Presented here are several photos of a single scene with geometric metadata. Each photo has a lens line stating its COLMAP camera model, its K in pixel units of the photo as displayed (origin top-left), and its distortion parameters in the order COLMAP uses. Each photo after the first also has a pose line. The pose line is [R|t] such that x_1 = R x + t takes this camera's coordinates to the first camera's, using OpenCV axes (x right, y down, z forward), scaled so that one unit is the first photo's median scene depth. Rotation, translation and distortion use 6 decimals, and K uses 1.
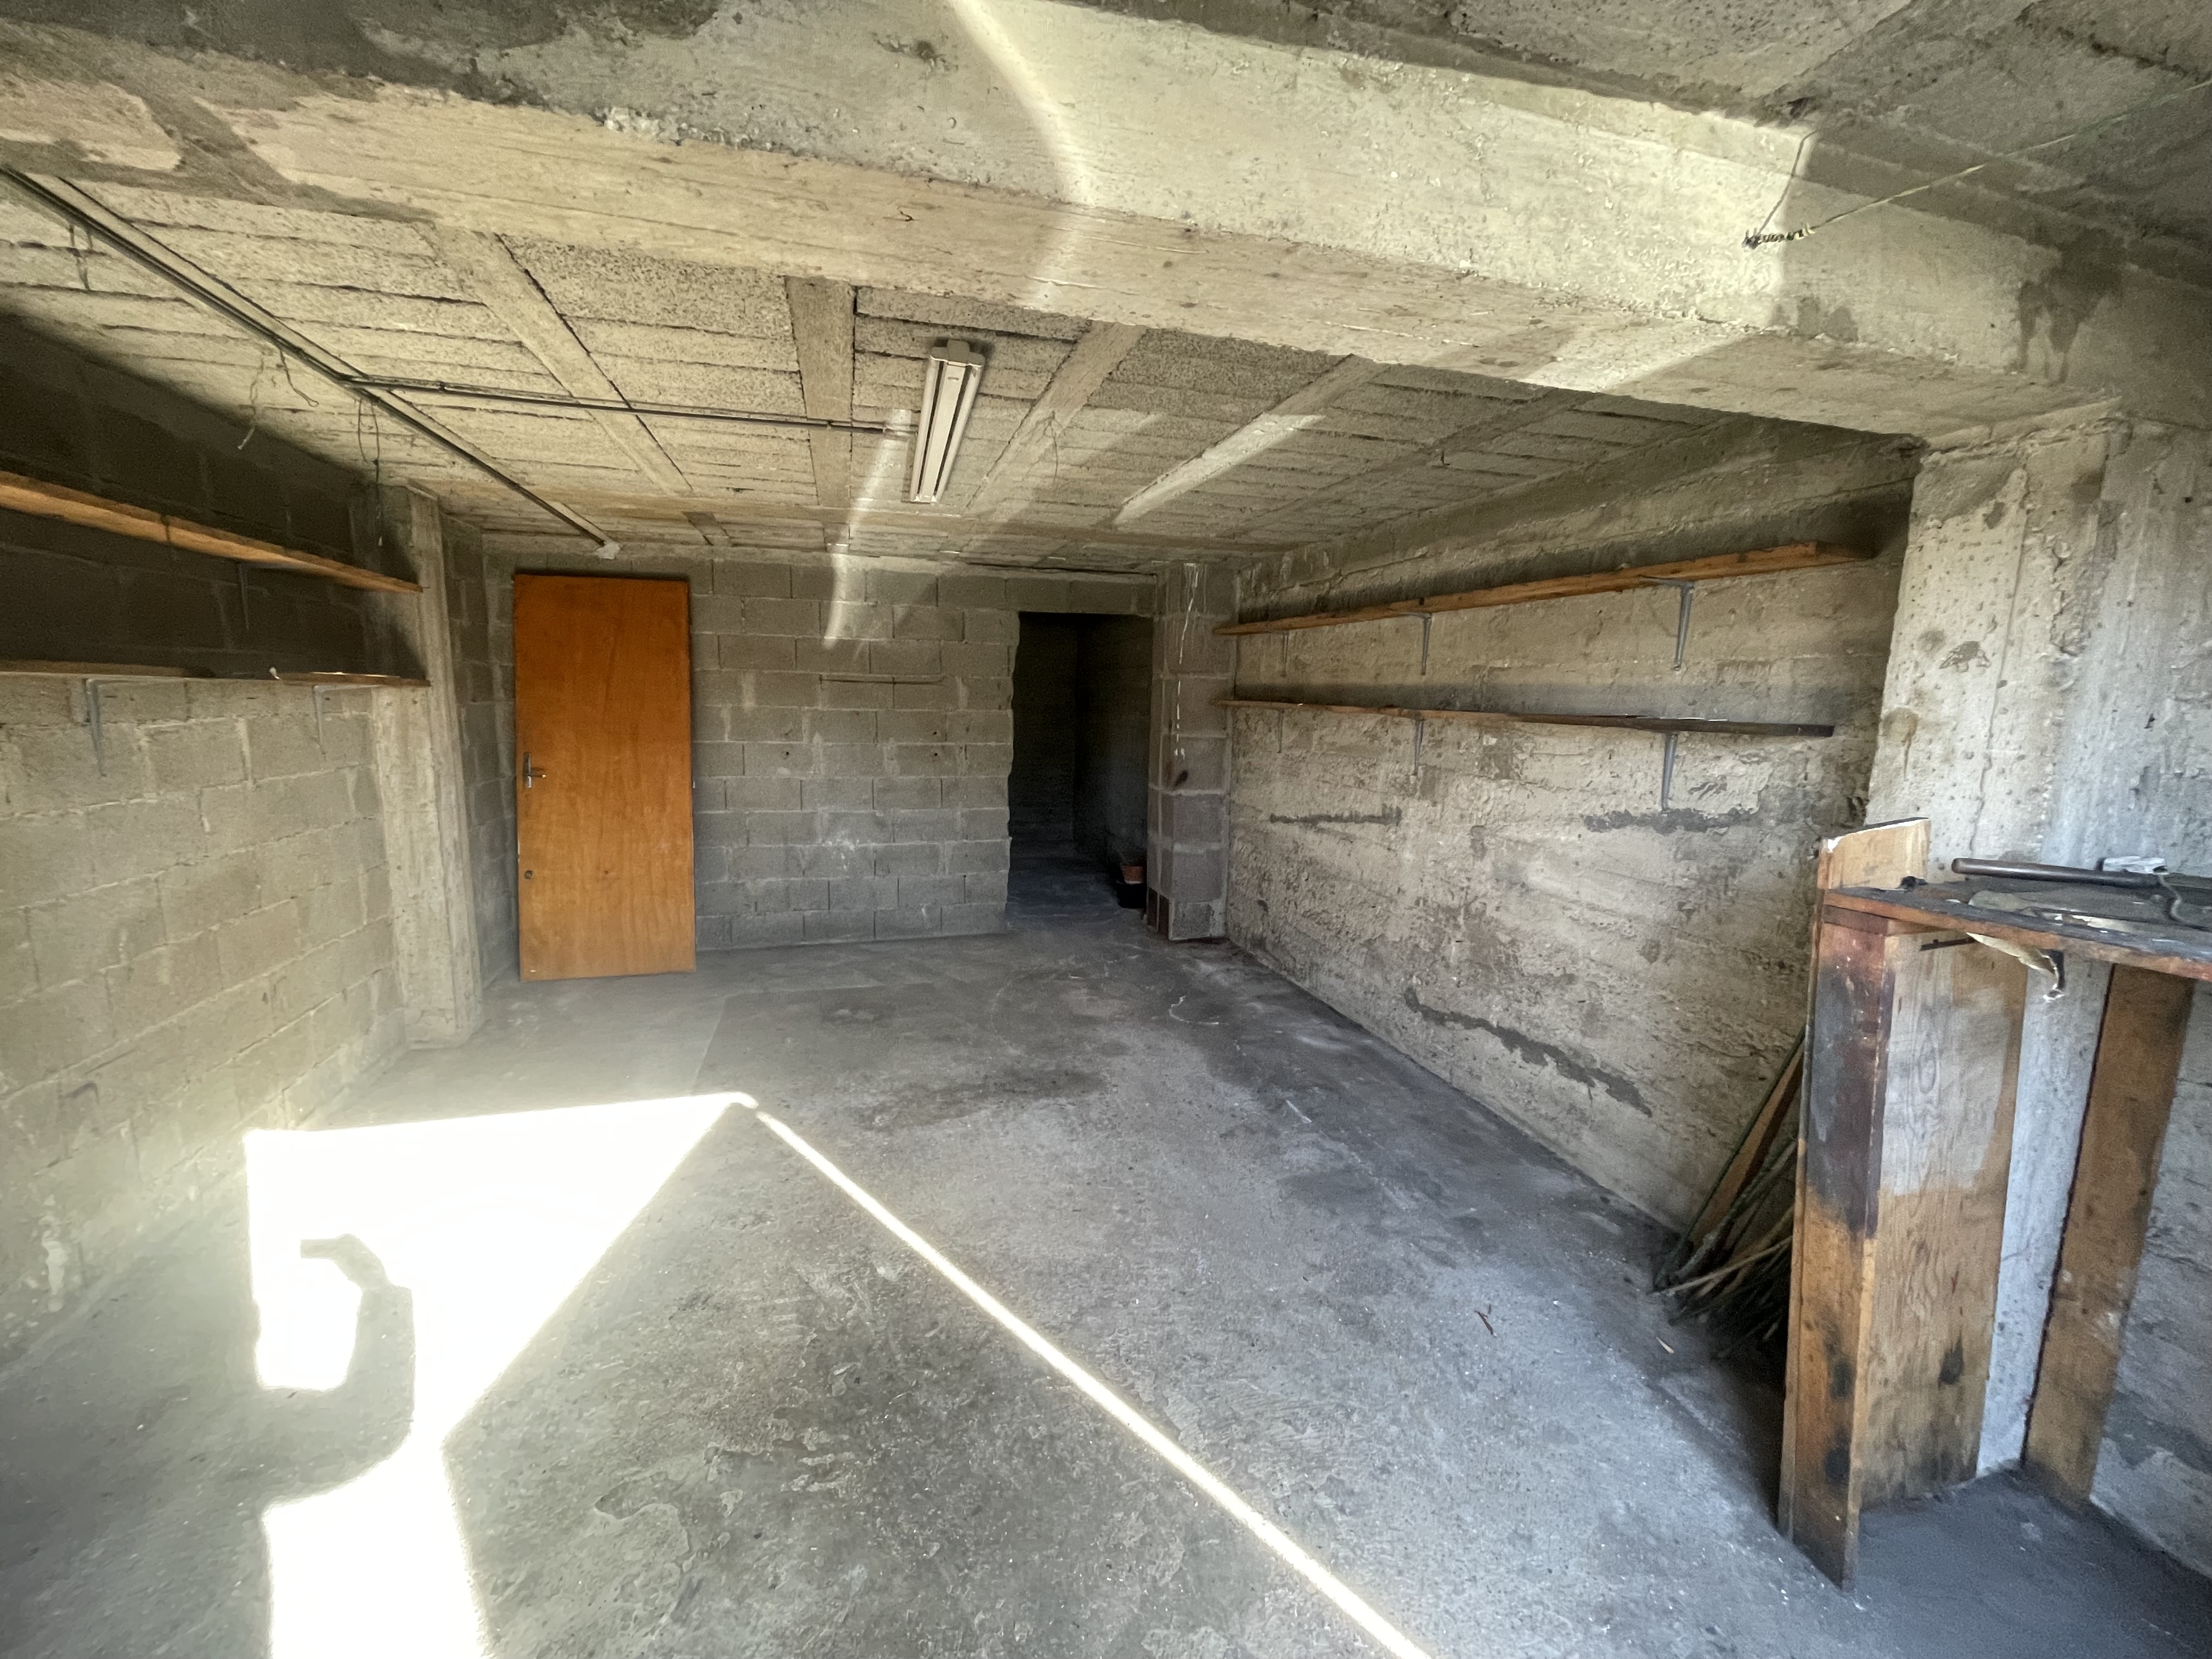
lens RADIAL K [[890.0, 0, 1106.0], [0, 890.0, 829.5], [0, 0, 1]] dist [-0.005043, 0.000091]
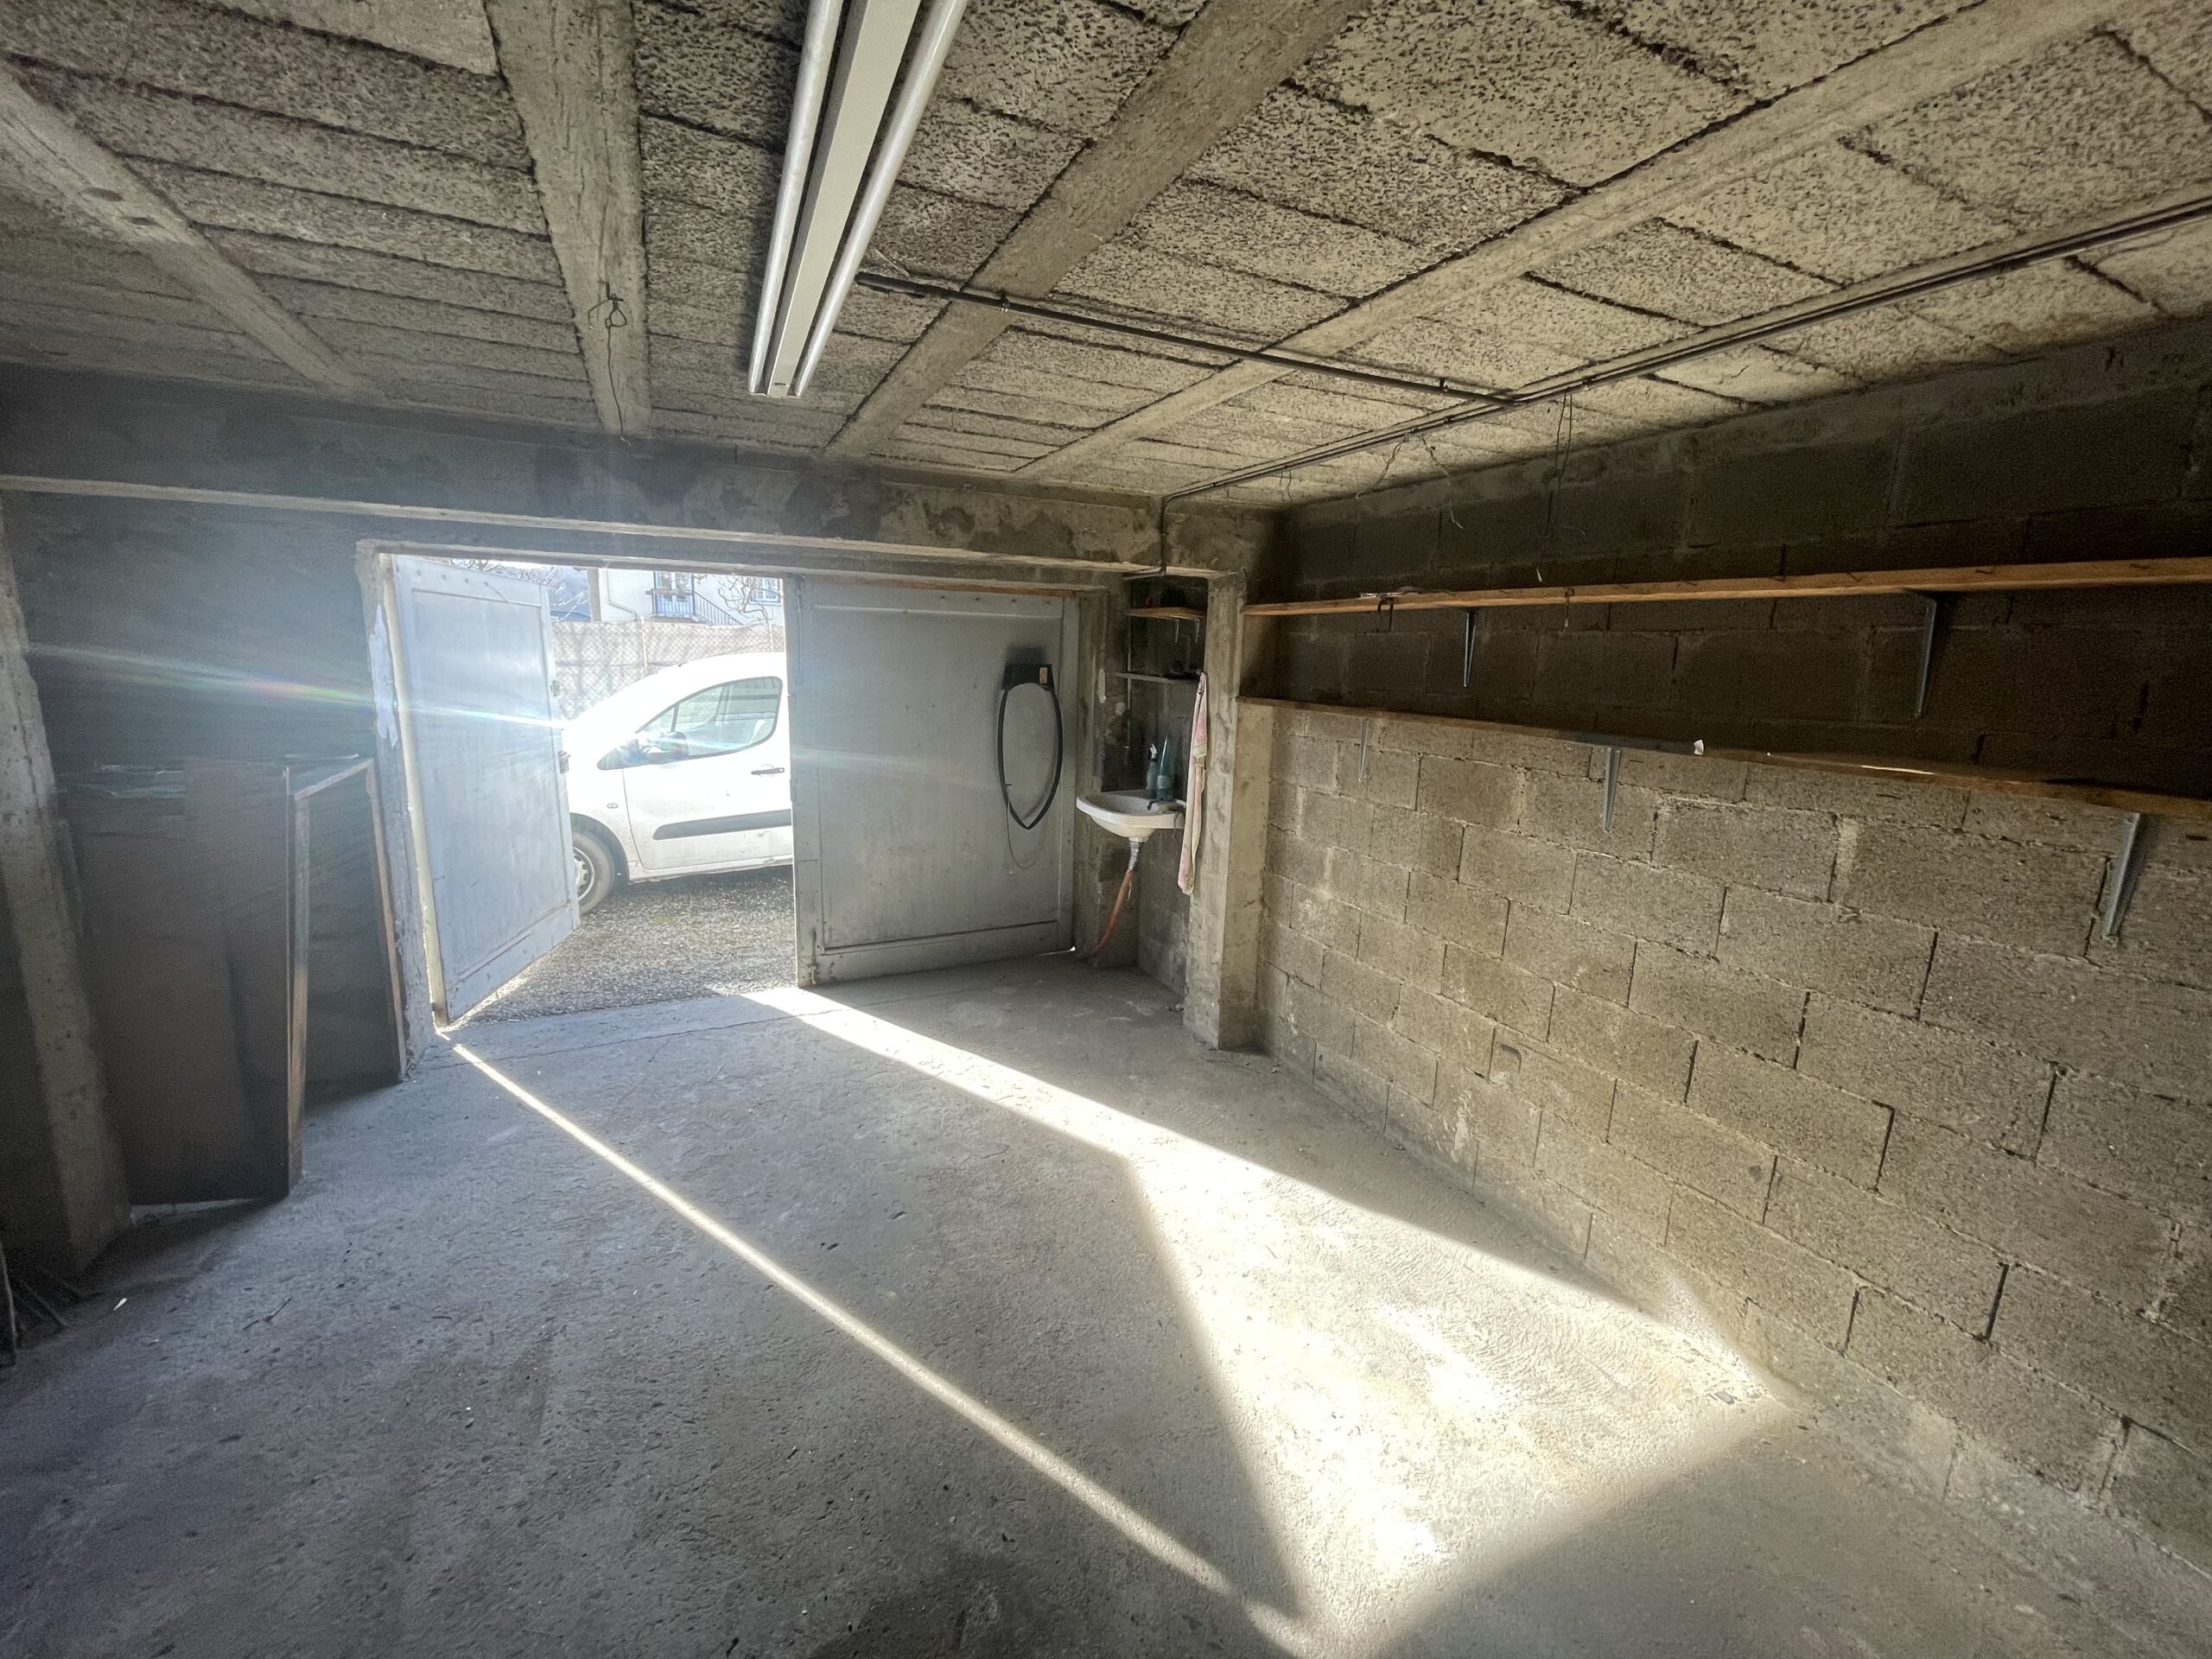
lens RADIAL K [[890.0, 0, 1106.0], [0, 890.0, 829.5], [0, 0, 1]] dist [-0.005043, 0.000091]
pose [[-0.983603, -0.014675, -0.179751, -0.261167], [-0.073939, 0.941883, 0.327703, -0.304329], [0.164495, 0.335620, -0.927524, 1.551927]]
